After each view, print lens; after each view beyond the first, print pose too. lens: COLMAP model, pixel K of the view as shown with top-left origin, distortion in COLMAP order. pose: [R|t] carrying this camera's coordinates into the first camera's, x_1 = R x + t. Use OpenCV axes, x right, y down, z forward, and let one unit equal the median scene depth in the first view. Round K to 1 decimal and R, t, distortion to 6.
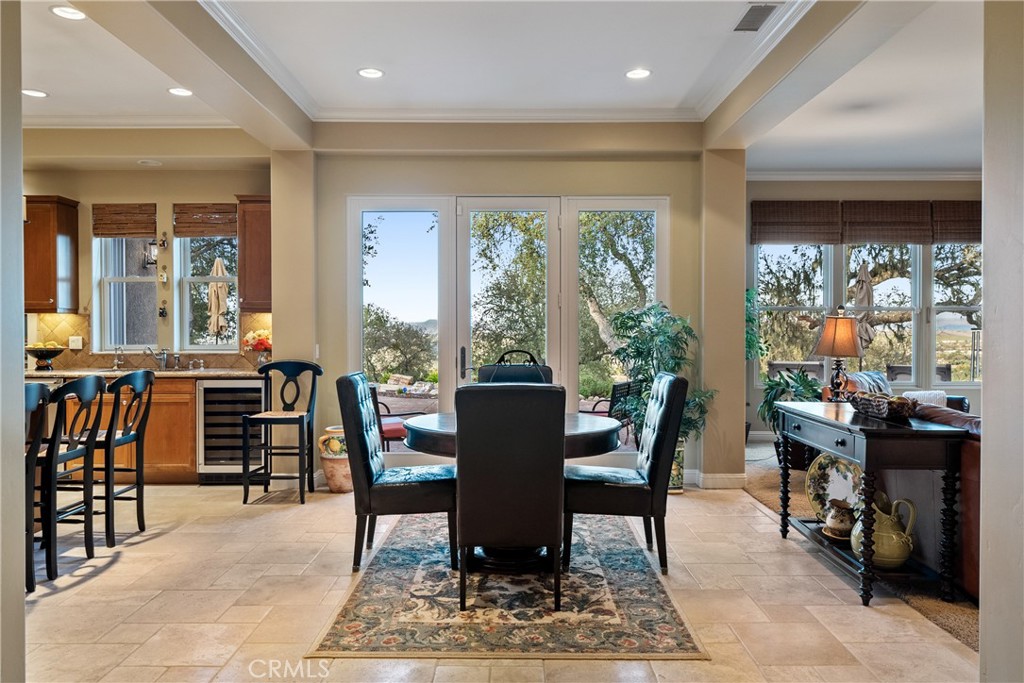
lens RADIAL K [[749.8, 0, 511.1], [0, 749.8, 341.4], [0, 0, 1]] dist [0.006874, 0.000221]
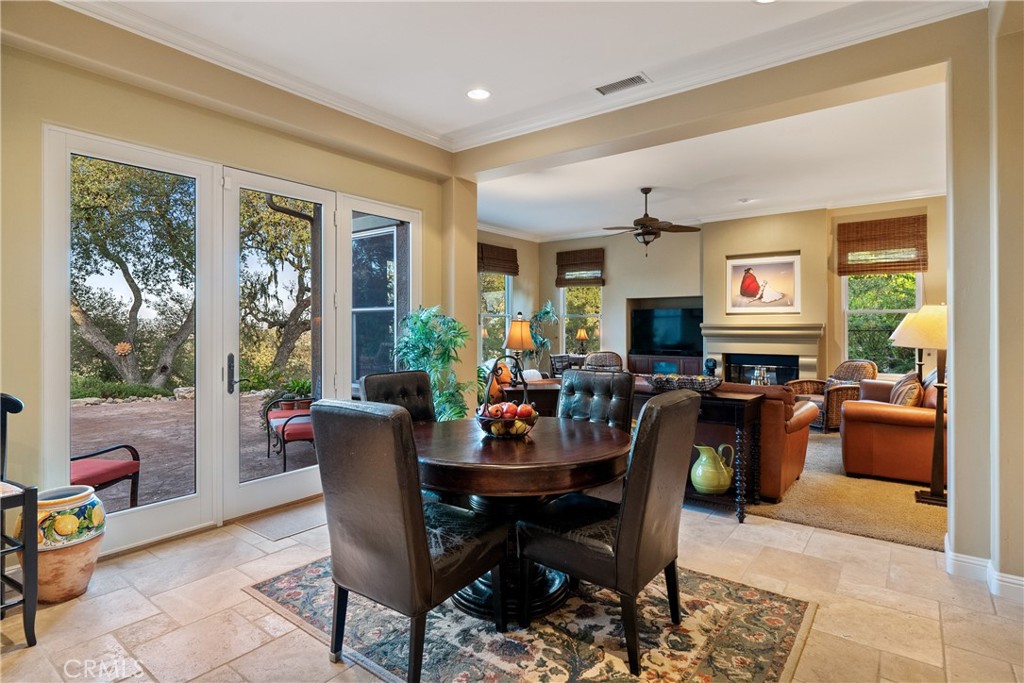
lens RADIAL K [[530.3, 0, 513.7], [0, 530.3, 330.4], [0, 0, 1]] dist [-0.003295, 0.000156]
pose [[0.589037, -0.003535, 0.808099, -0.573700], [0.012145, 0.999916, -0.004479, -0.018692], [-0.808015, 0.012452, 0.589030, 0.708707]]
